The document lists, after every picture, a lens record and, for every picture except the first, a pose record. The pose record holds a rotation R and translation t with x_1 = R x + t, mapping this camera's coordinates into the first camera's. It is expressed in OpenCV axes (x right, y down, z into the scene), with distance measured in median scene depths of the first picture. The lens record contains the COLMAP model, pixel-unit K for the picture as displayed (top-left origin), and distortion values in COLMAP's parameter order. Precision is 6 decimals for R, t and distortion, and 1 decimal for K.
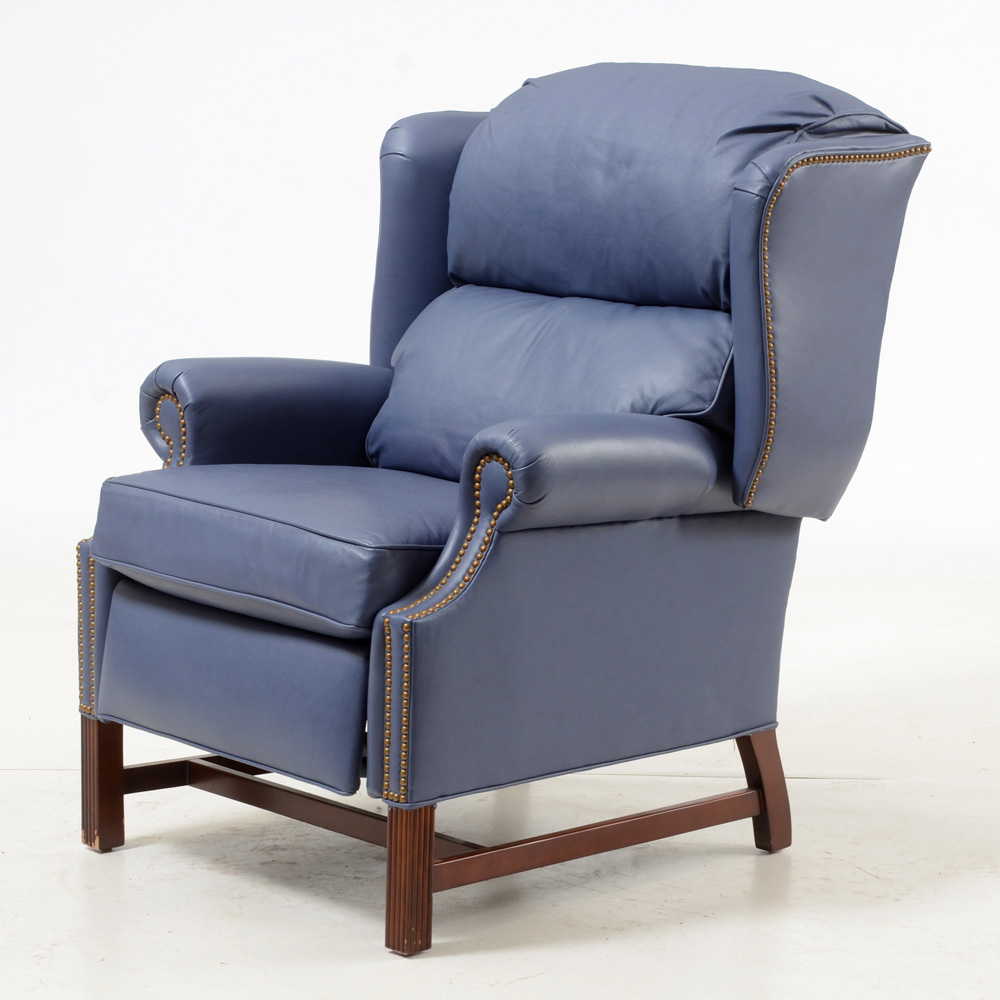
lens RADIAL K [[3610.5, 0, 503.5], [0, 3610.5, 510.2], [0, 0, 1]] dist [0.353955, 0.000000]
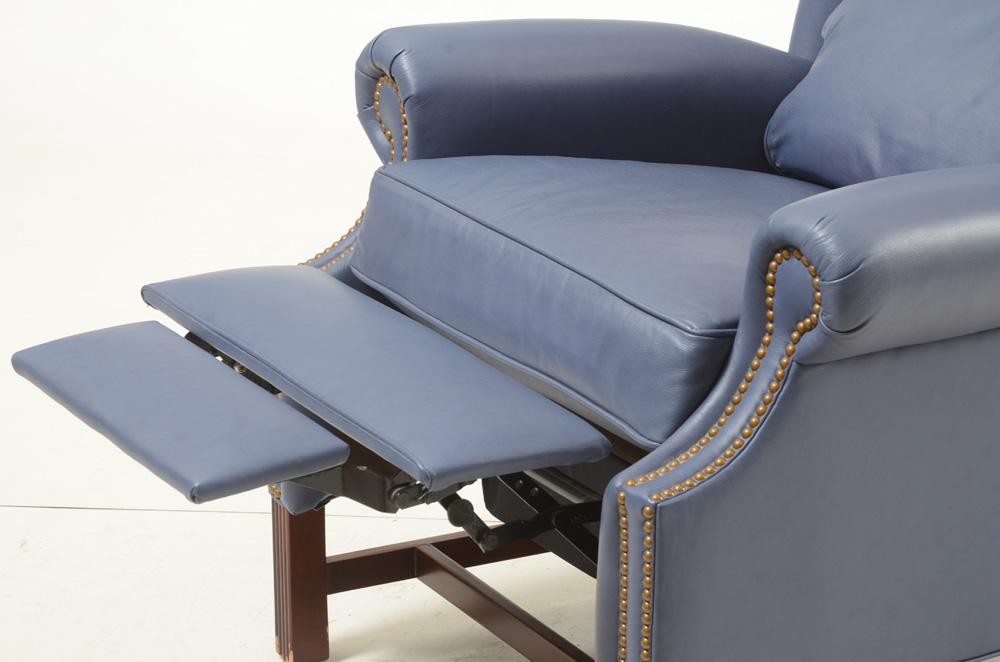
lens RADIAL K [[2797.7, 0, 496.6], [0, 2797.7, 331.5], [0, 0, 1]] dist [0.801632, 0.000000]
pose [[0.985175, 0.045623, -0.165372, 0.029657], [-0.017429, 0.985619, 0.168081, -0.086288], [0.170662, -0.162707, 0.971803, 0.484502]]
